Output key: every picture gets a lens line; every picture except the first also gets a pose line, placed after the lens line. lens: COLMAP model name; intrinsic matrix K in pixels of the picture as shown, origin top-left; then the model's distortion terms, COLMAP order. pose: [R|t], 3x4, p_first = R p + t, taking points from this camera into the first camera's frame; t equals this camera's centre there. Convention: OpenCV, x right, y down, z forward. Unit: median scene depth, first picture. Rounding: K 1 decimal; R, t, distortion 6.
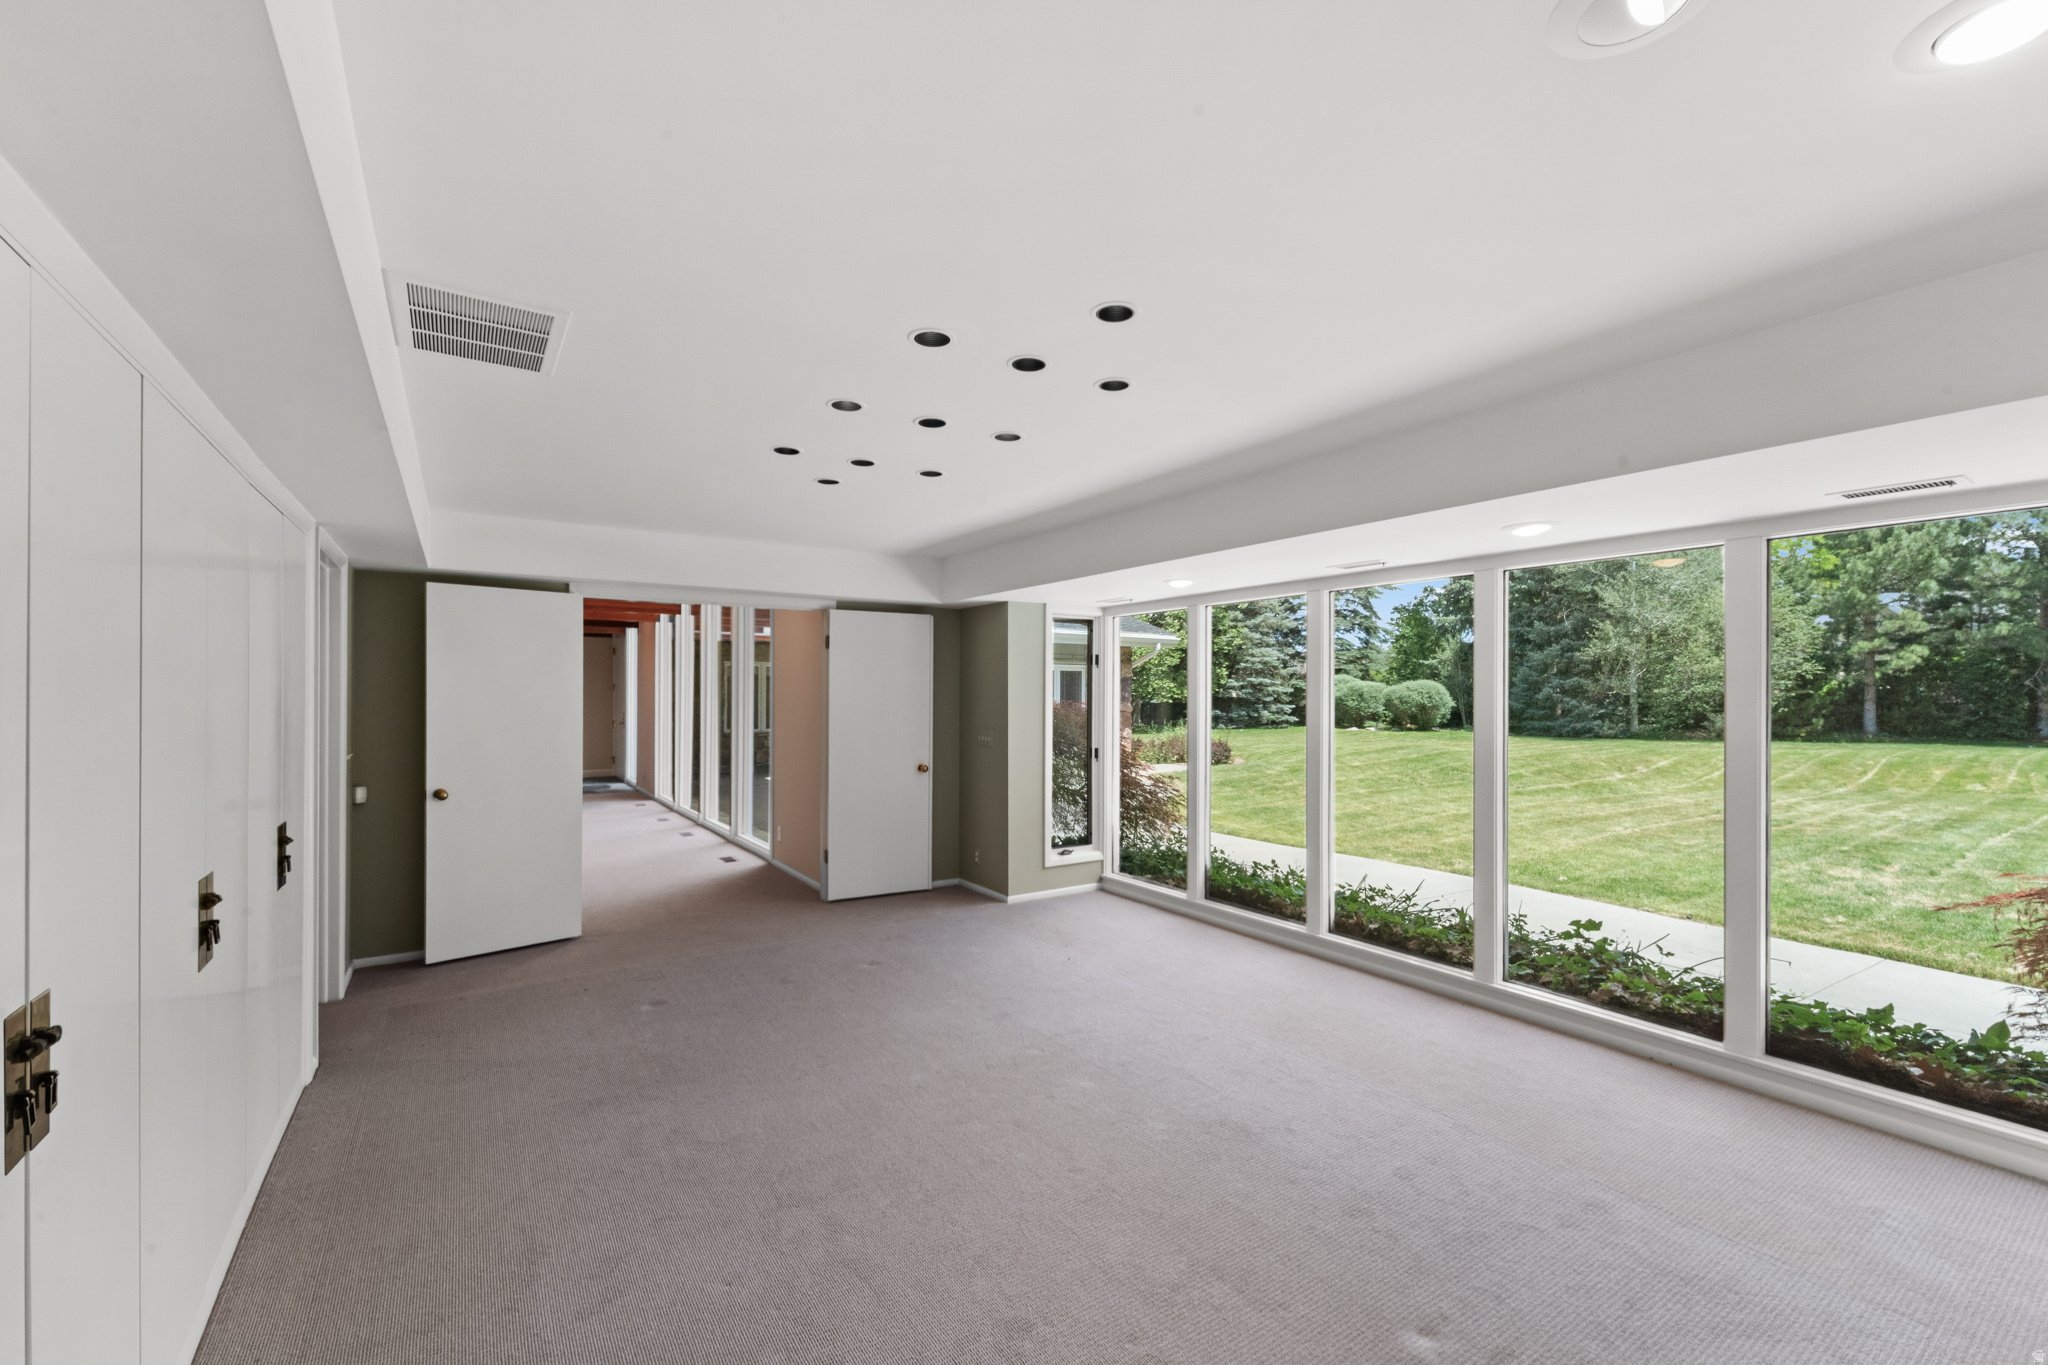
lens RADIAL K [[859.4, 0, 1027.5], [0, 859.4, 690.6], [0, 0, 1]] dist [0.003576, -0.001232]
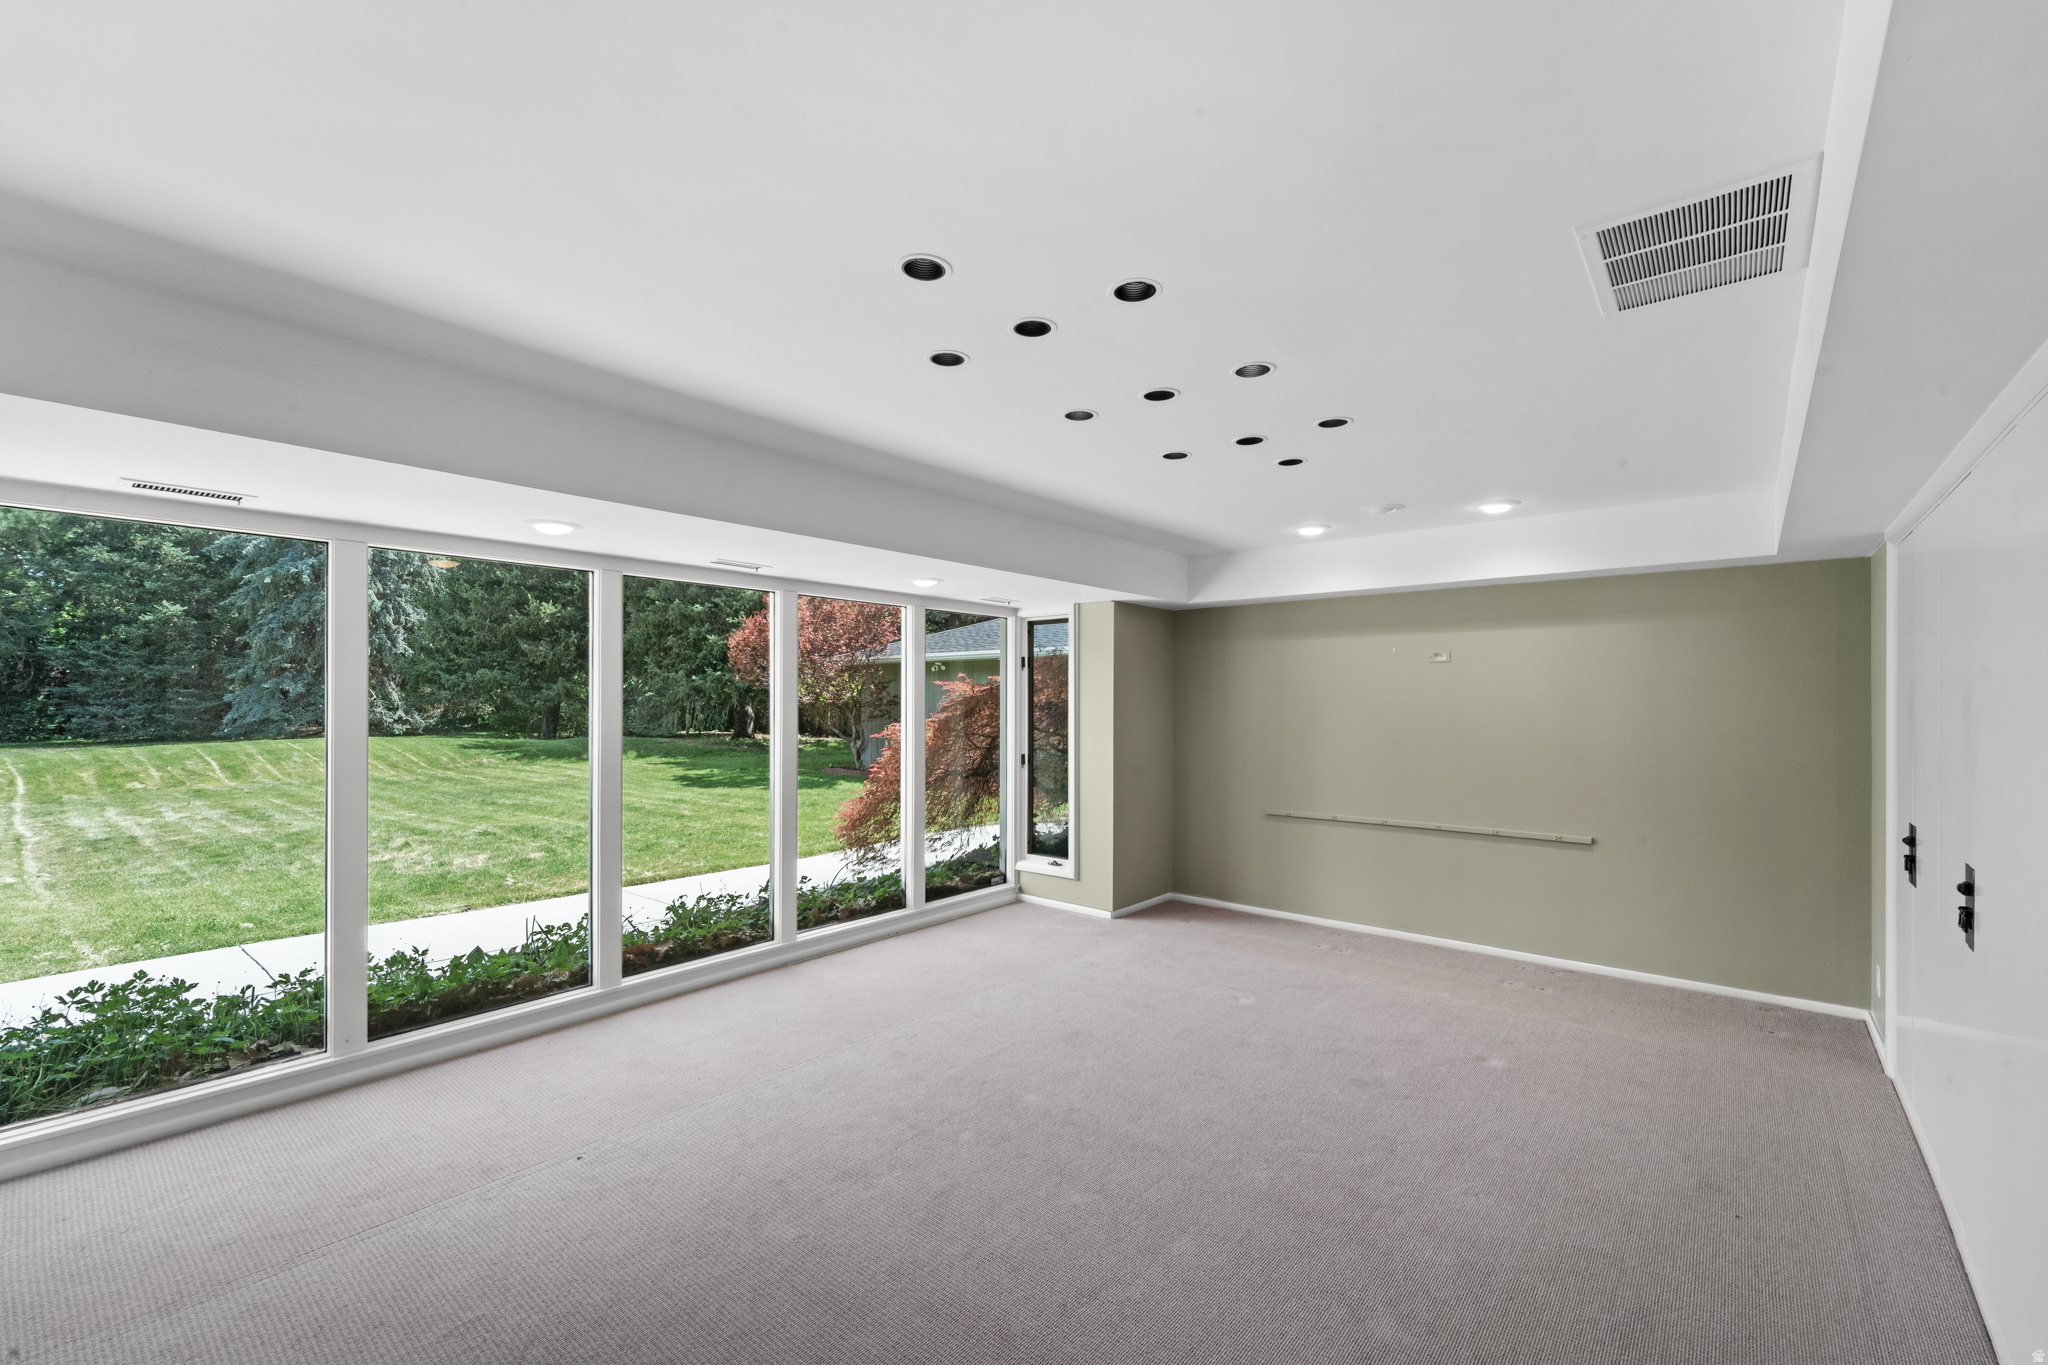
lens RADIAL K [[859.4, 0, 1022.1], [0, 859.4, 689.4], [0, 0, 1]] dist [0.003576, -0.001232]
pose [[-0.281719, 0.005743, 0.959480, -0.604090], [-0.006129, 0.999951, -0.007785, 0.001458], [-0.959477, -0.008074, -0.281670, 0.899152]]
